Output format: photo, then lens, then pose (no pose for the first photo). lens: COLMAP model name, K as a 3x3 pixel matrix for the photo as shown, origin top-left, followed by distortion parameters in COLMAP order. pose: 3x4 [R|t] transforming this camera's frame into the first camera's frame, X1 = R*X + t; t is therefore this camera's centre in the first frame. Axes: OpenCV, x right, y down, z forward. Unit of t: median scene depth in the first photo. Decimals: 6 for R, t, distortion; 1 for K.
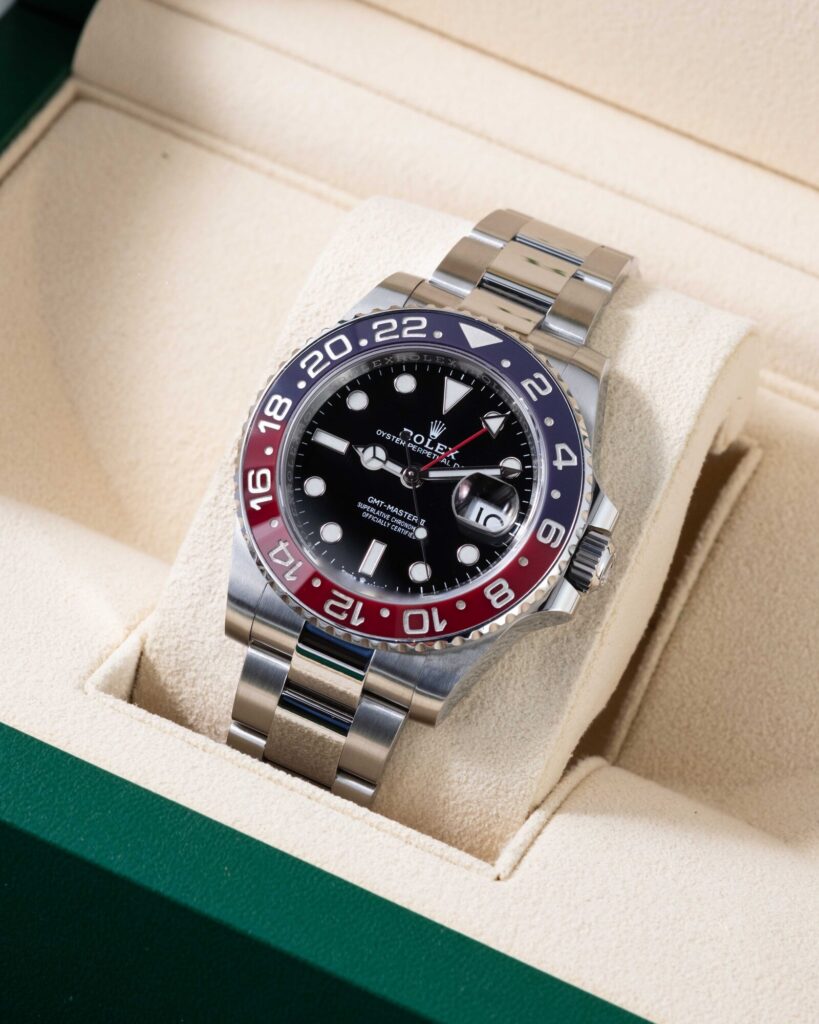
lens RADIAL K [[4505.2, 0, 408.2], [0, 4505.2, 508.6], [0, 0, 1]] dist [0.307489, 0.000000]
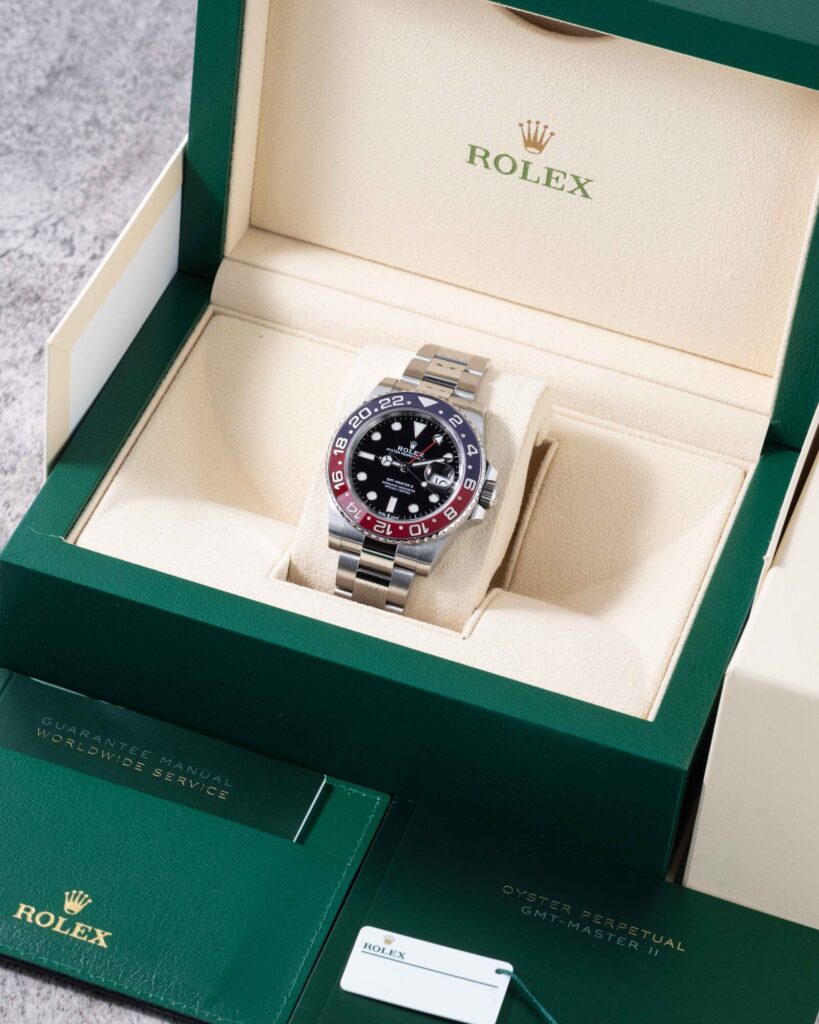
lens RADIAL K [[4505.2, 0, 411.6], [0, 4505.2, 514.9], [0, 0, 1]] dist [0.307489, 0.000000]
pose [[0.992547, -0.111770, 0.048552, -0.105232], [0.113078, 0.993270, -0.025066, 0.071652], [-0.045424, 0.030369, 0.998506, -1.211100]]
